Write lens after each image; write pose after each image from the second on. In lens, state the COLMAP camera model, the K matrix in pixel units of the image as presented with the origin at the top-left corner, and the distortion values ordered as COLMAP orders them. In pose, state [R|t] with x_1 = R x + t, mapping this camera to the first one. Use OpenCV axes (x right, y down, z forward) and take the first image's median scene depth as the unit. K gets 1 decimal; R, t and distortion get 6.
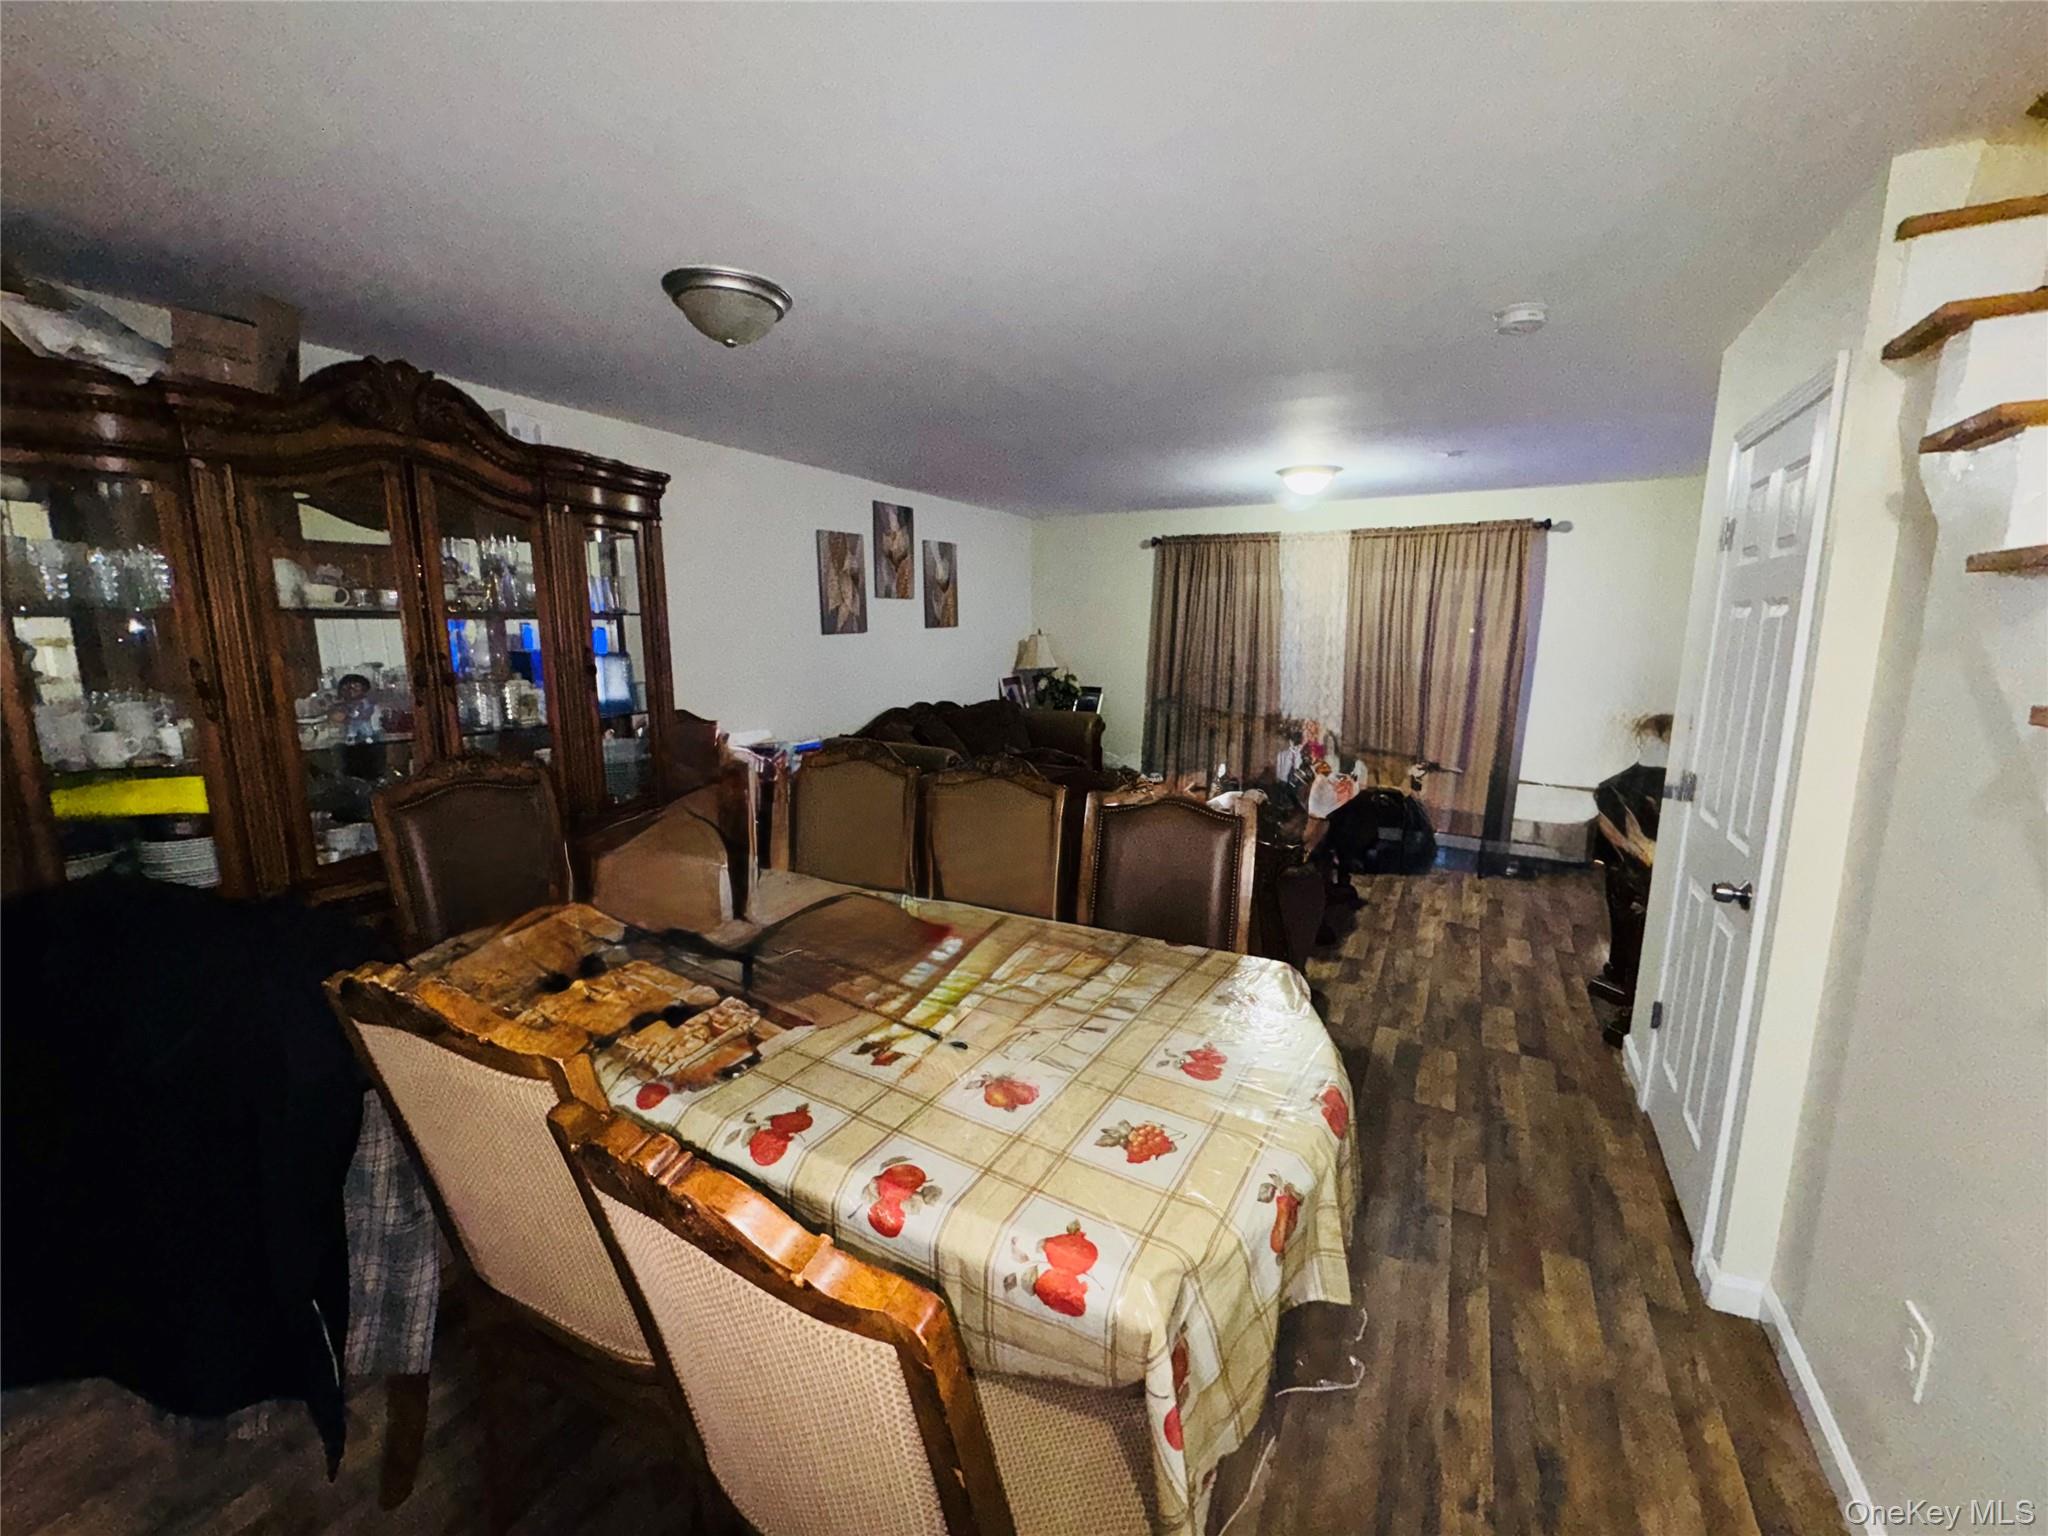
lens RADIAL K [[819.6, 0, 1026.7], [0, 819.6, 769.7], [0, 0, 1]] dist [-0.002502, 0.000622]
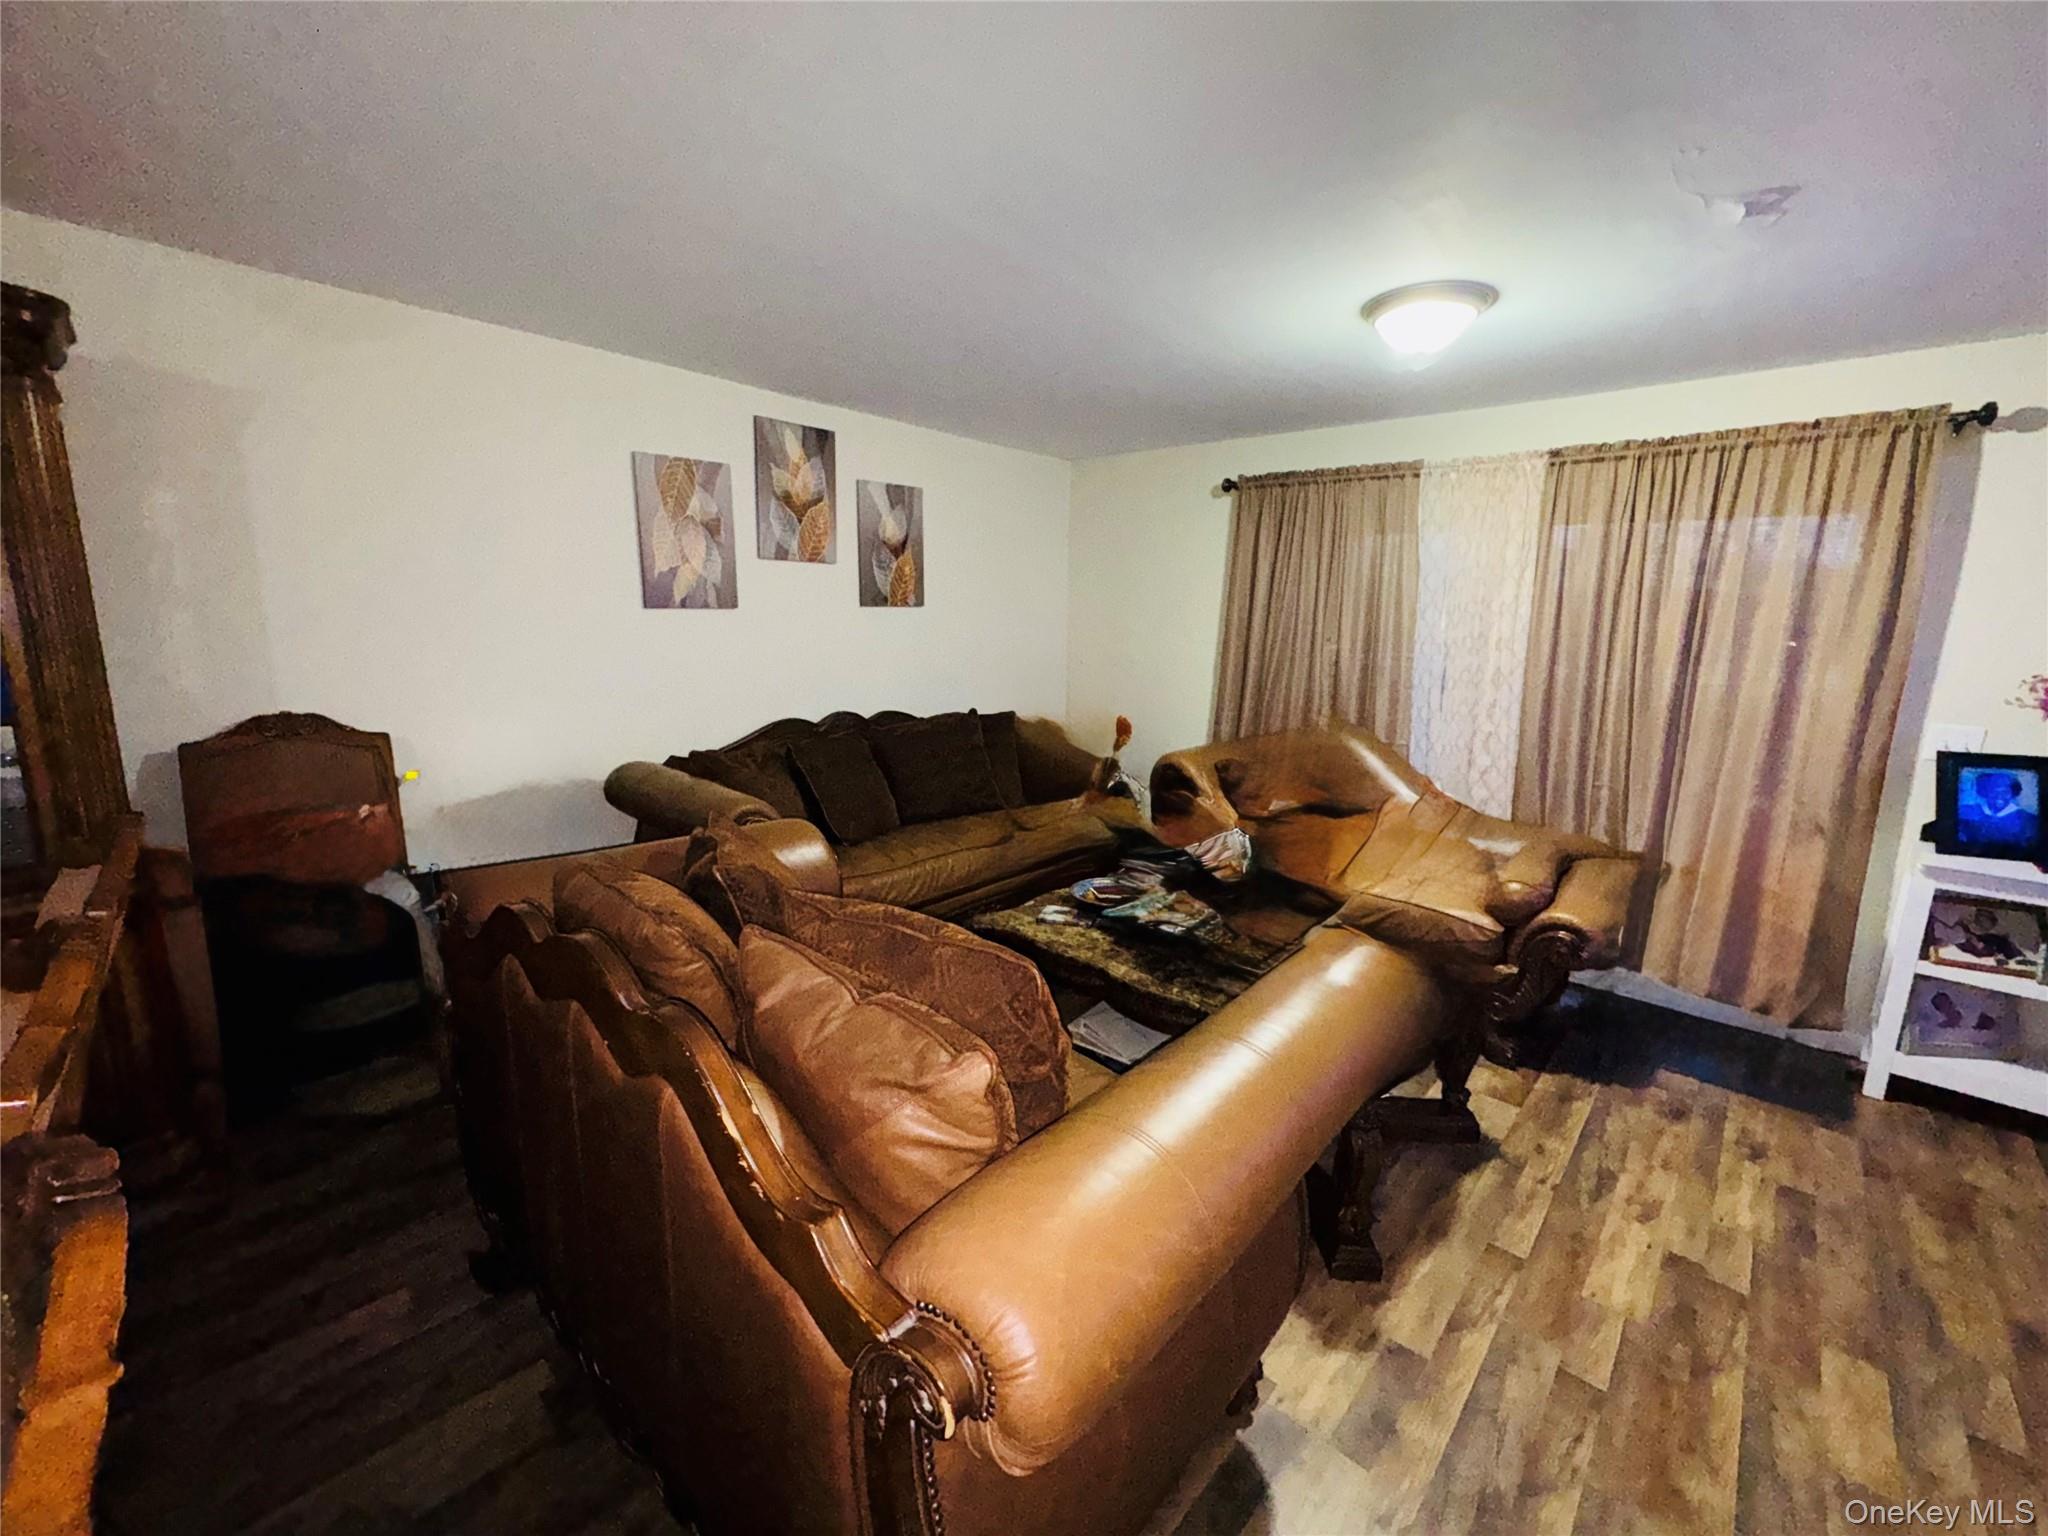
lens RADIAL K [[819.6, 0, 1028.5], [0, 819.6, 767.2], [0, 0, 1]] dist [-0.002502, 0.000622]
pose [[0.967356, 0.067613, -0.244235, 0.210873], [-0.066868, 0.997697, 0.011352, -0.056368], [0.244440, 0.005350, 0.969650, 0.378192]]
